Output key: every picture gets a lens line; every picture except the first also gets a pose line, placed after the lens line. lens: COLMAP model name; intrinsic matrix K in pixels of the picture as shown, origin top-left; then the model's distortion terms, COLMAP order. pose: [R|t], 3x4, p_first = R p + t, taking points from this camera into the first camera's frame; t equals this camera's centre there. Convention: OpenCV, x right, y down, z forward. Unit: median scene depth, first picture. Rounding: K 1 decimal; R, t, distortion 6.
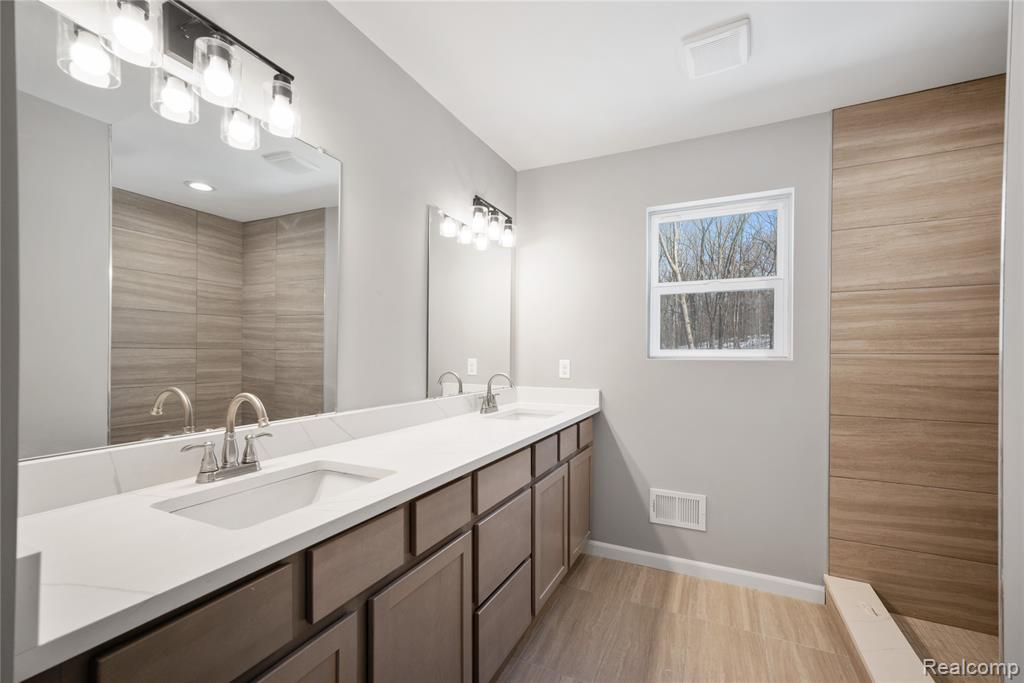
lens RADIAL K [[431.7, 0, 506.9], [0, 431.7, 350.1], [0, 0, 1]] dist [0.002195, 0.001119]
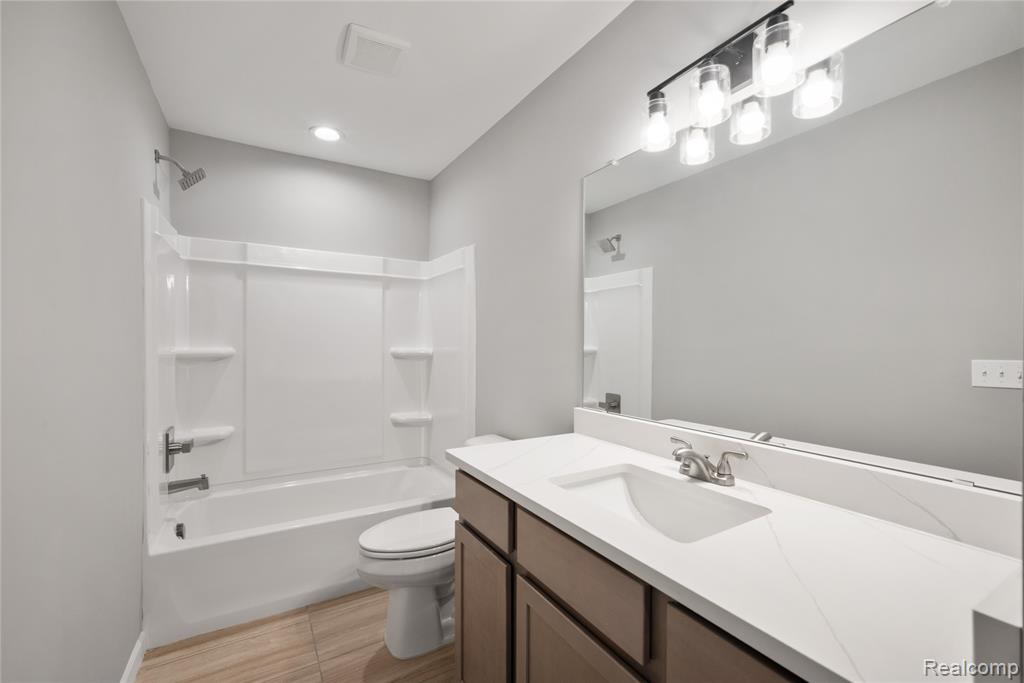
lens RADIAL K [[431.7, 0, 510.5], [0, 431.7, 344.8], [0, 0, 1]] dist [0.002195, 0.001119]
pose [[-0.543201, 0.001480, -0.839601, 0.749730], [0.009221, 0.999949, -0.004203, -0.055234], [0.839552, -0.010025, -0.543187, 1.666541]]
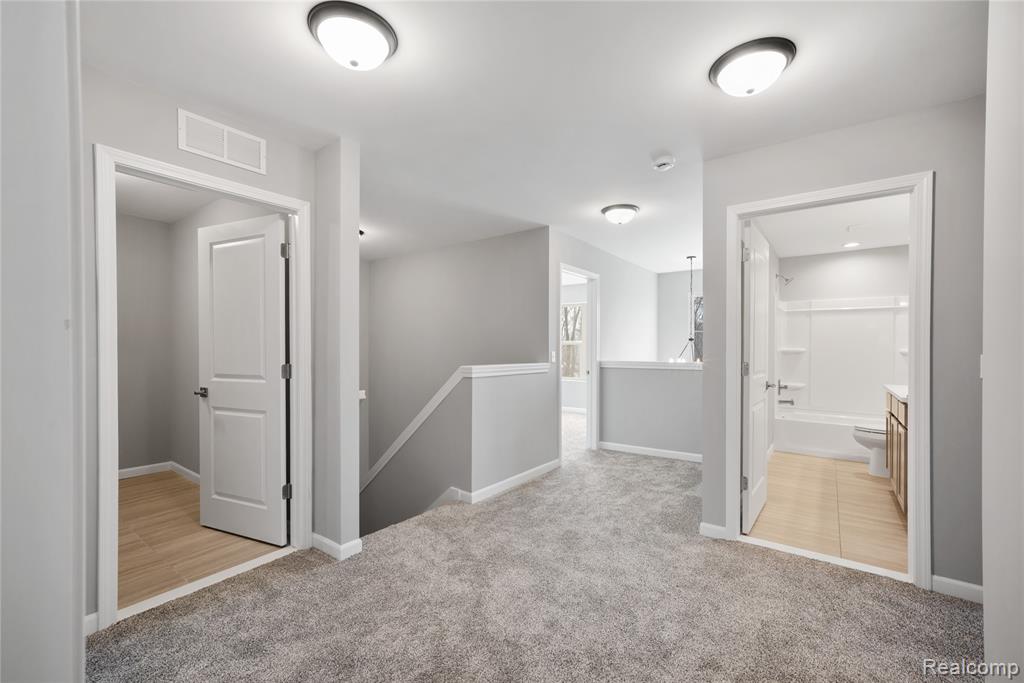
lens RADIAL K [[431.7, 0, 510.1], [0, 431.7, 351.9], [0, 0, 1]] dist [0.002195, 0.001119]
pose [[-0.983088, -0.001398, 0.183127, 1.763241], [-0.002450, 0.999982, -0.005519, -0.002768], [-0.183116, -0.005875, -0.983074, 4.026371]]
